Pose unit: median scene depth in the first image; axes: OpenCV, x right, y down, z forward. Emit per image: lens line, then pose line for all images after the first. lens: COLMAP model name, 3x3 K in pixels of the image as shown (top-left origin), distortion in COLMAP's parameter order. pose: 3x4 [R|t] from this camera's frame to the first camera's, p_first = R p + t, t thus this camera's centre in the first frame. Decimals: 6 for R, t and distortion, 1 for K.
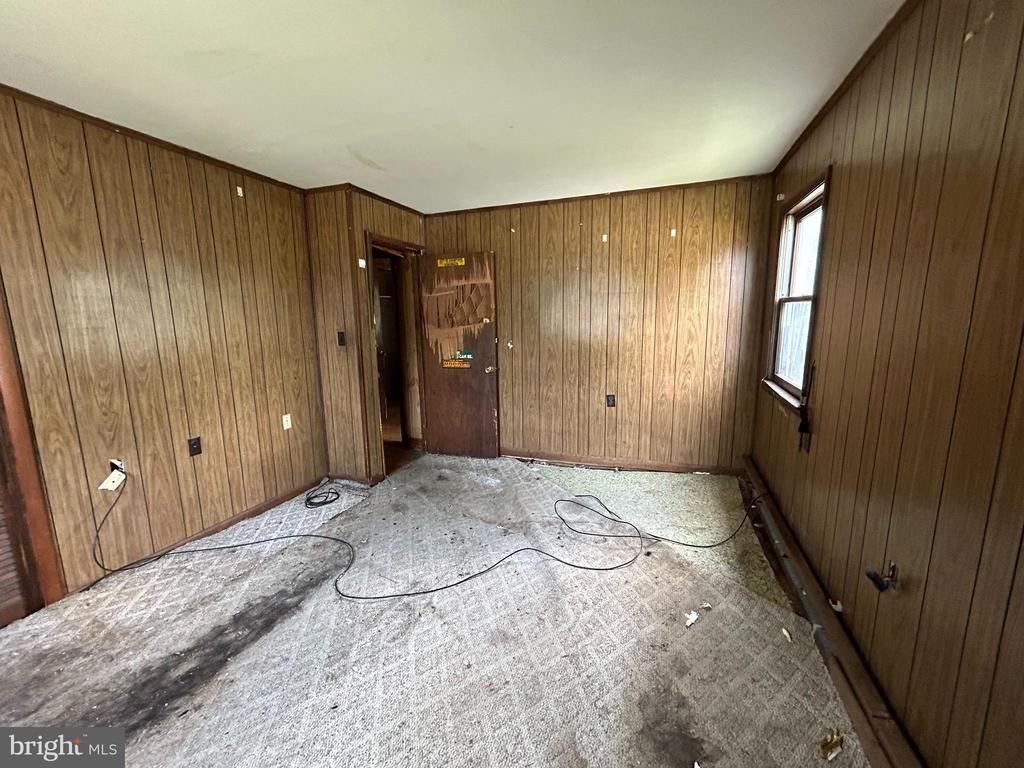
lens RADIAL K [[419.8, 0, 512.0], [0, 419.8, 383.3], [0, 0, 1]] dist [0.002192, 0.000188]
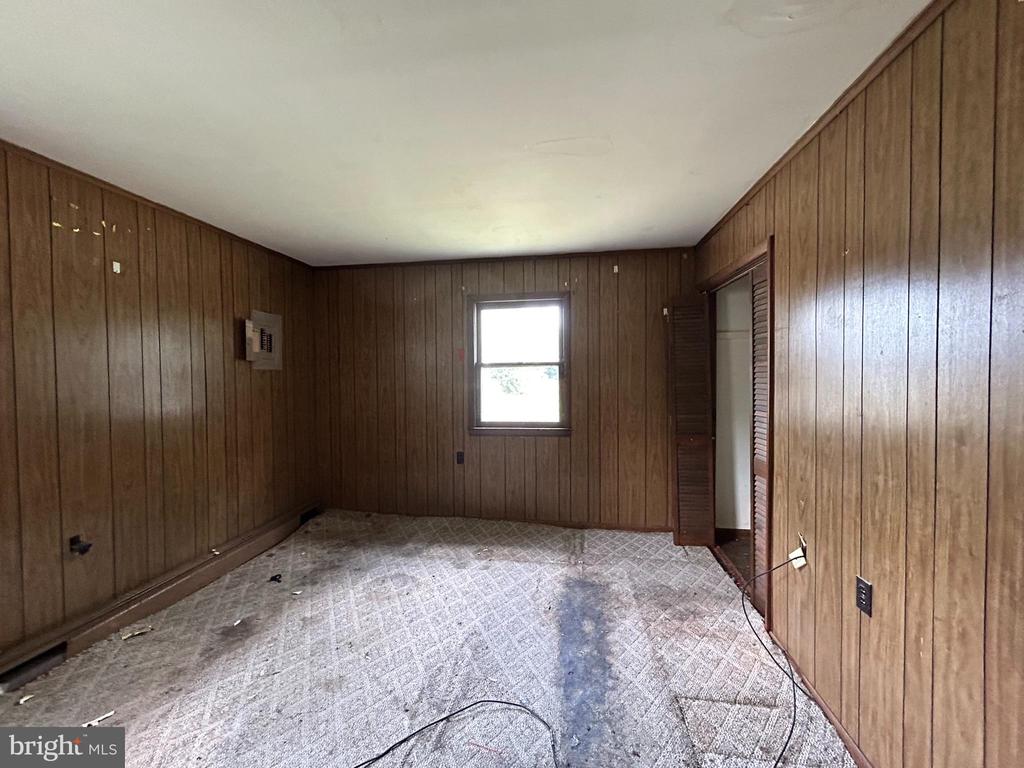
lens RADIAL K [[419.8, 0, 513.0], [0, 419.8, 383.8], [0, 0, 1]] dist [0.002192, 0.000188]
pose [[-0.981551, 0.023133, -0.189798, -0.235363], [-0.012973, 0.982309, 0.186816, -0.258479], [0.190762, 0.185832, -0.963886, 1.624489]]
